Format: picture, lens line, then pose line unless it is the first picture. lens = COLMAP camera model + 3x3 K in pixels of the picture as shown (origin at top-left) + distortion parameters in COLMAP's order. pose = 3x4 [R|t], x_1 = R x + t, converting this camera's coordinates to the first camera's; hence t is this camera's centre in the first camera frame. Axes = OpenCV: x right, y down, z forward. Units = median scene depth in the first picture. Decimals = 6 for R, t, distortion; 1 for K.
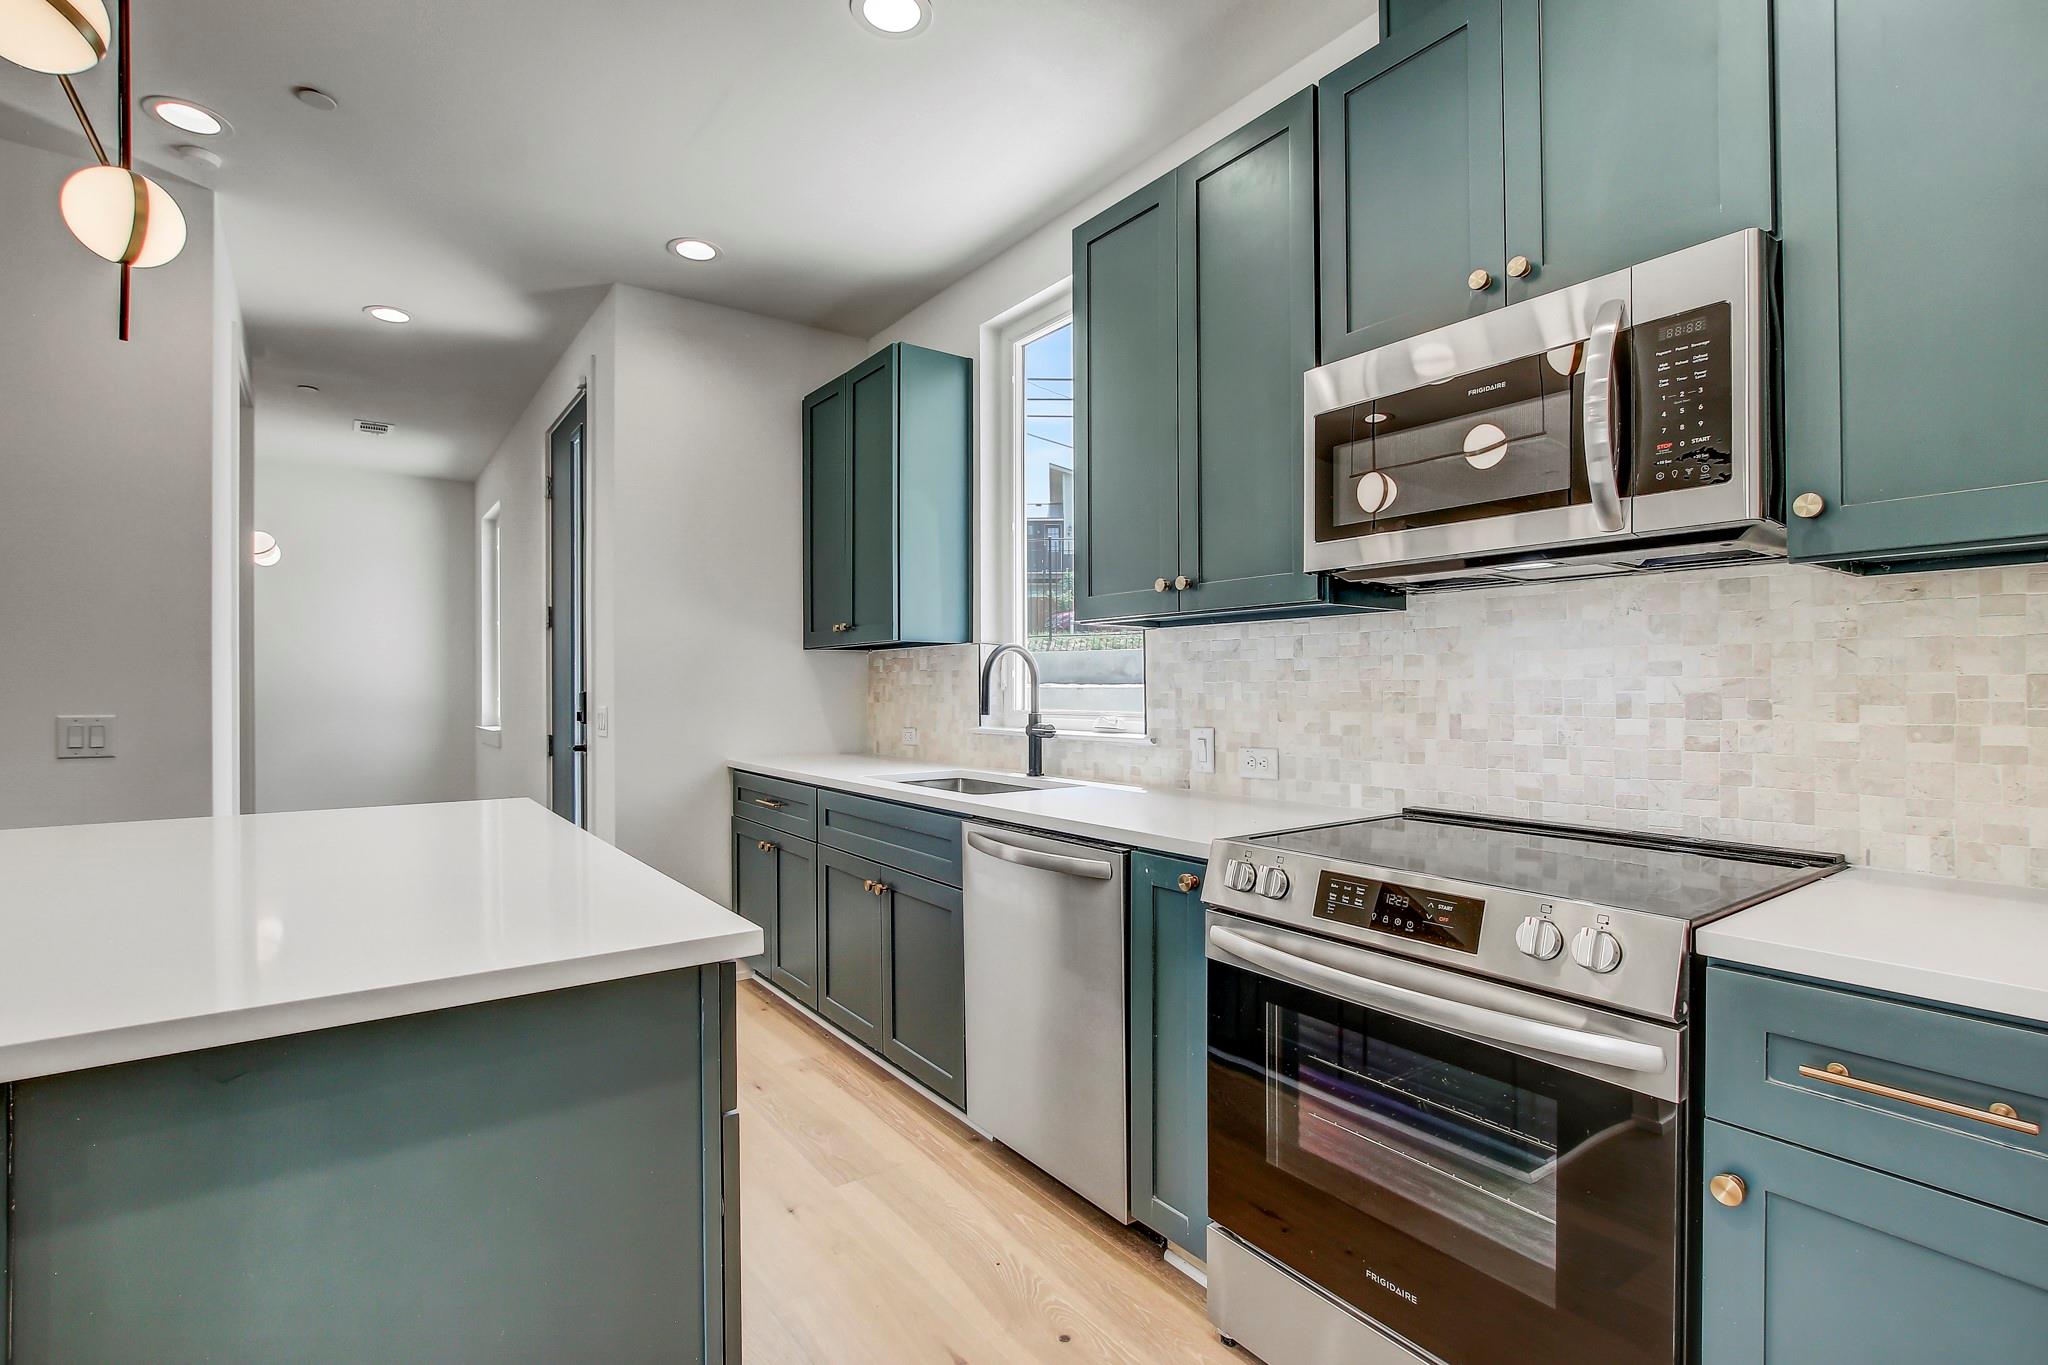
lens RADIAL K [[951.9, 0, 1027.2], [0, 951.9, 688.9], [0, 0, 1]] dist [-0.020034, 0.004684]
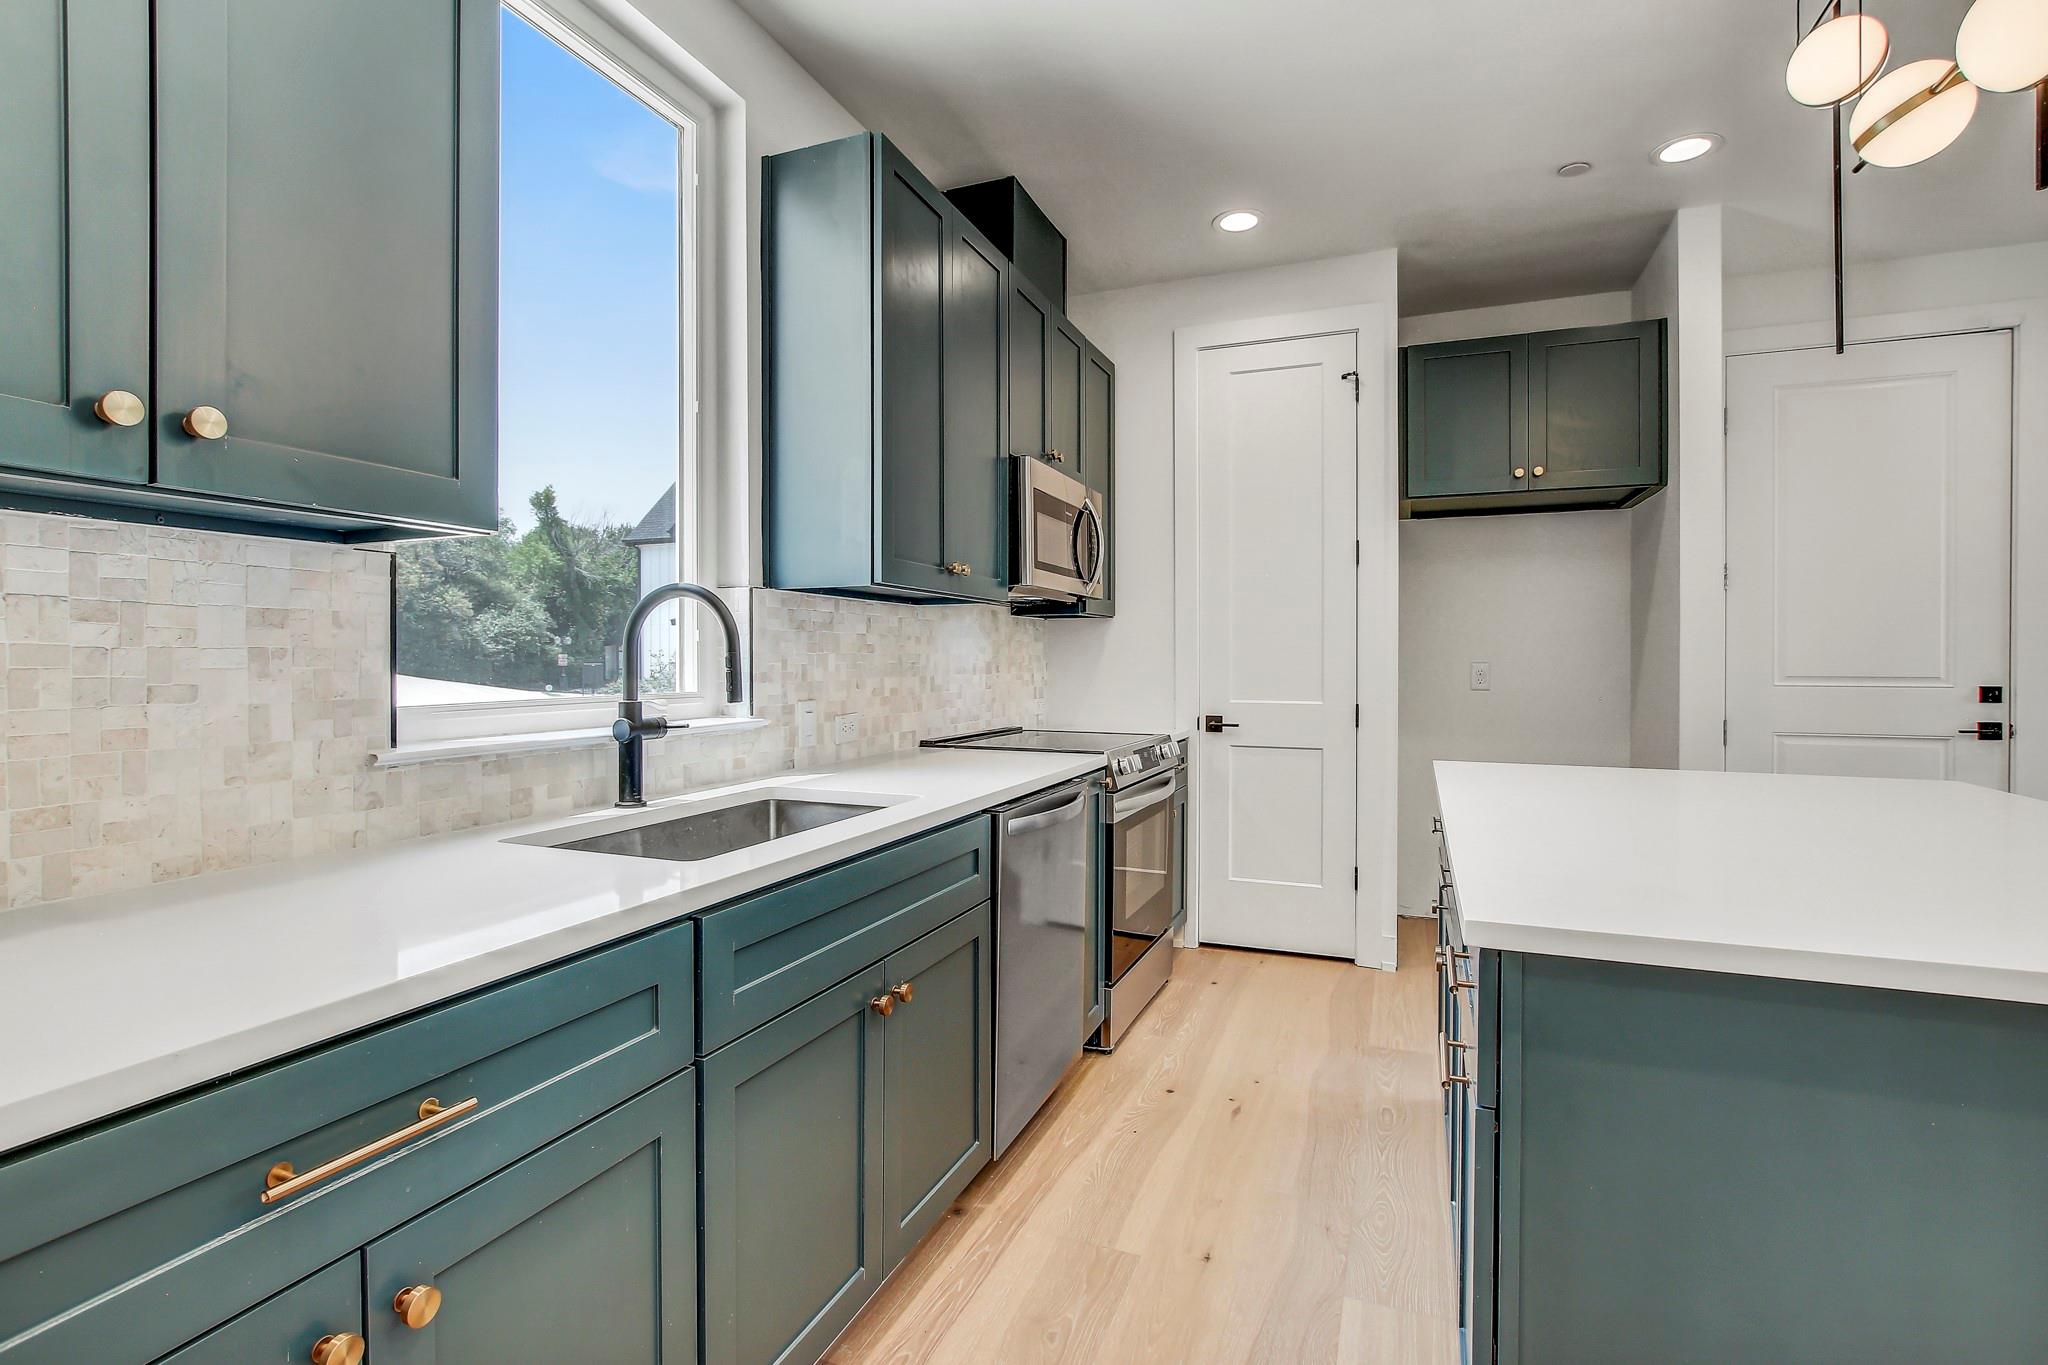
lens RADIAL K [[951.9, 0, 1019.0], [0, 951.9, 671.9], [0, 0, 1]] dist [-0.020034, 0.004684]
pose [[-0.525635, -0.008825, 0.850664, -0.863352], [0.001873, 0.999932, 0.011531, 0.001712], [-0.850708, 0.007654, -0.525583, 1.546340]]
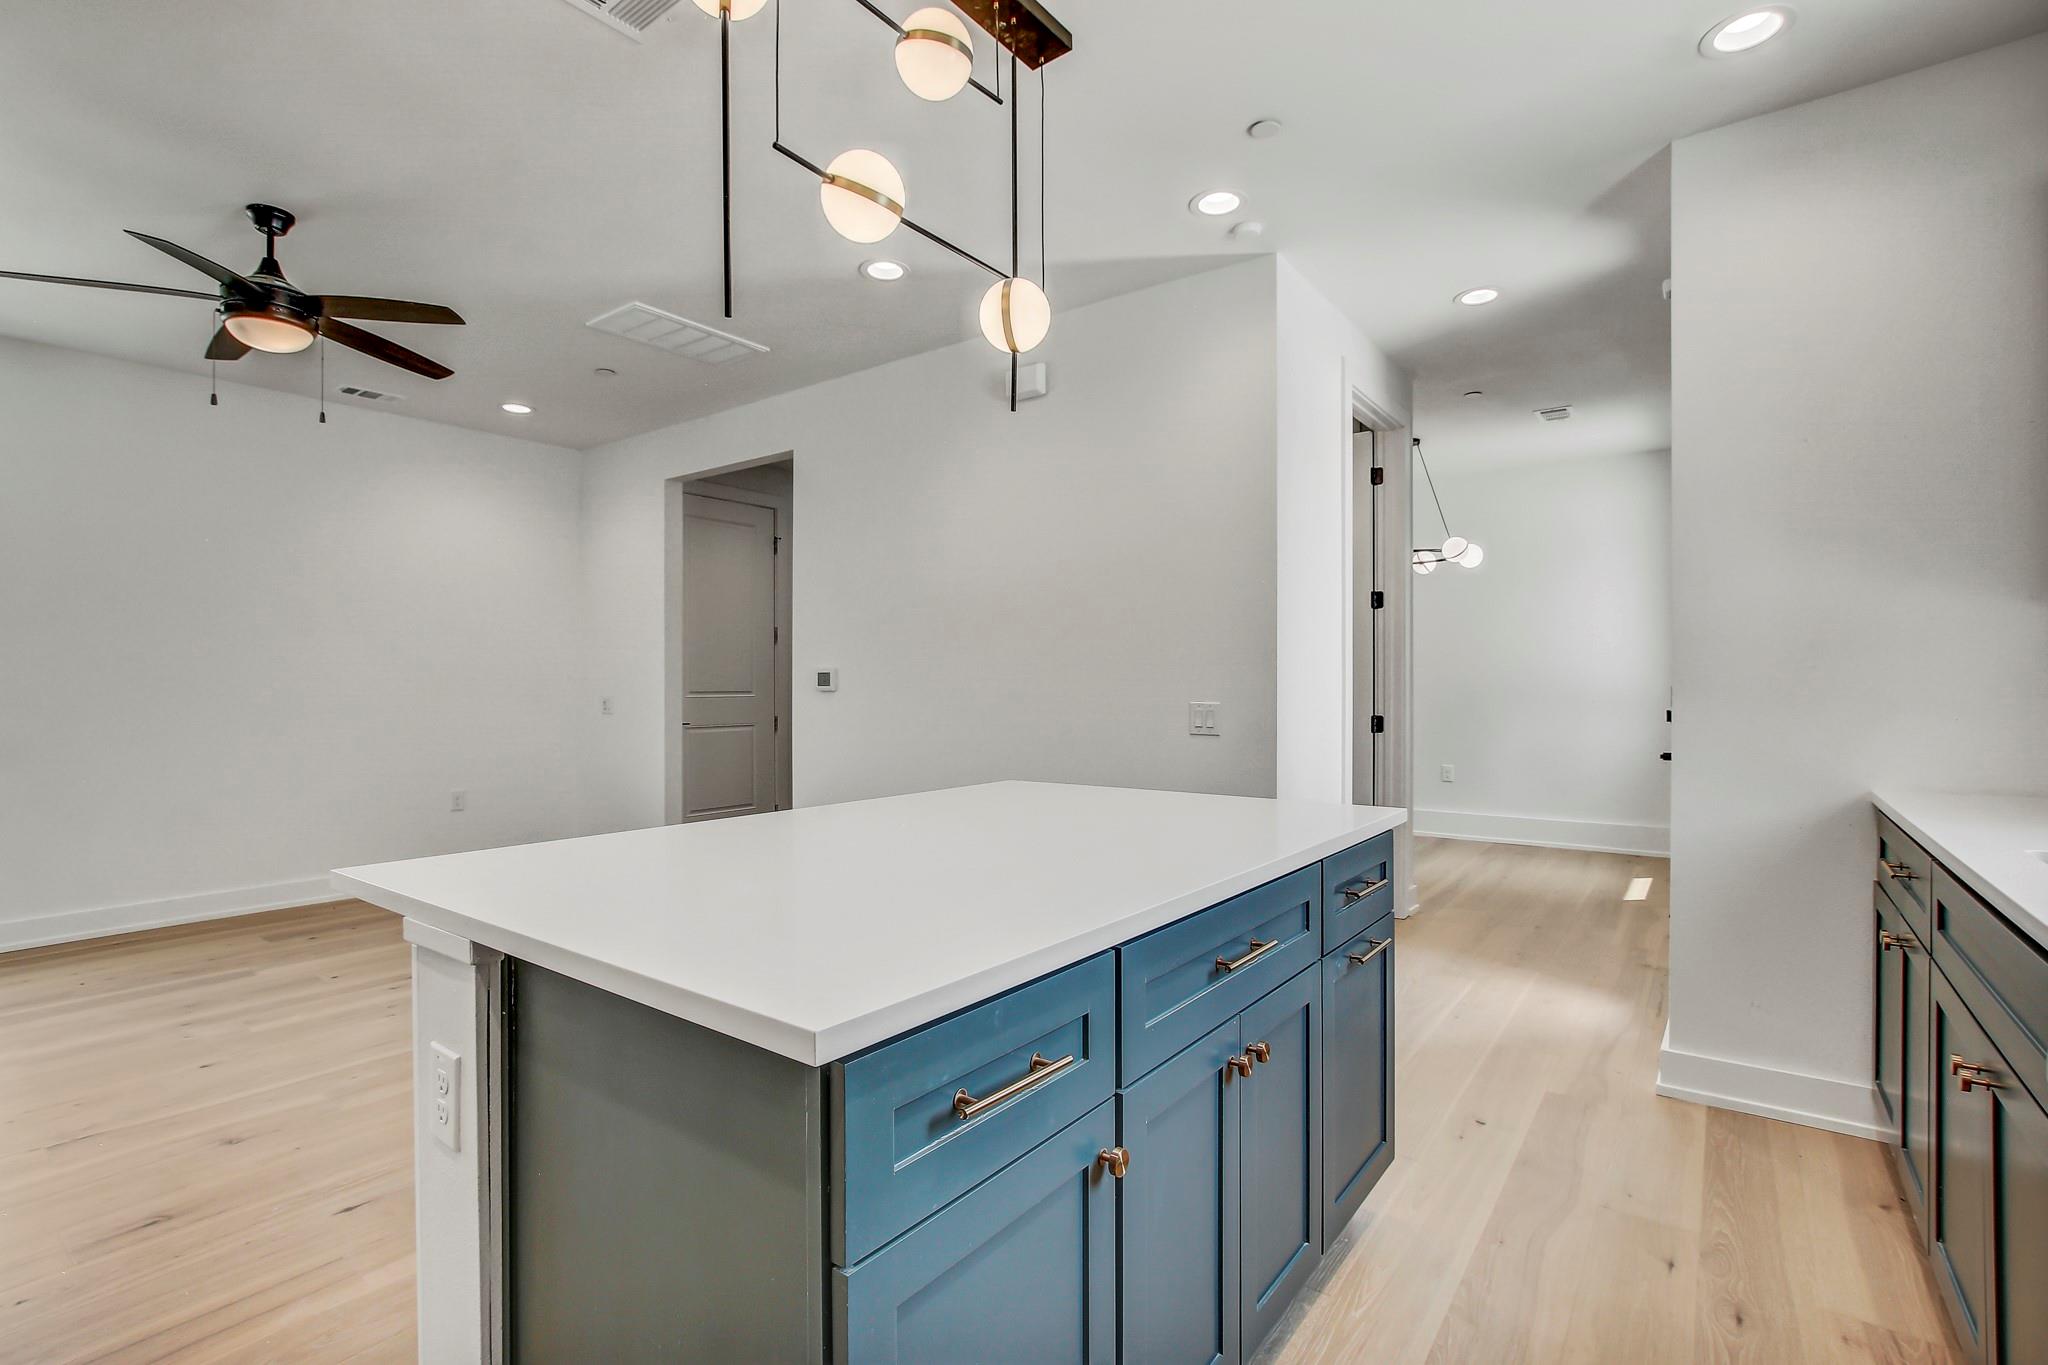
lens RADIAL K [[951.9, 0, 1018.3], [0, 951.9, 684.6], [0, 0, 1]] dist [-0.020034, 0.004684]
pose [[0.290385, 0.003825, -0.956902, 0.215867], [0.001306, 0.999989, 0.004394, -0.002552], [0.956909, -0.002526, 0.290377, 0.464167]]
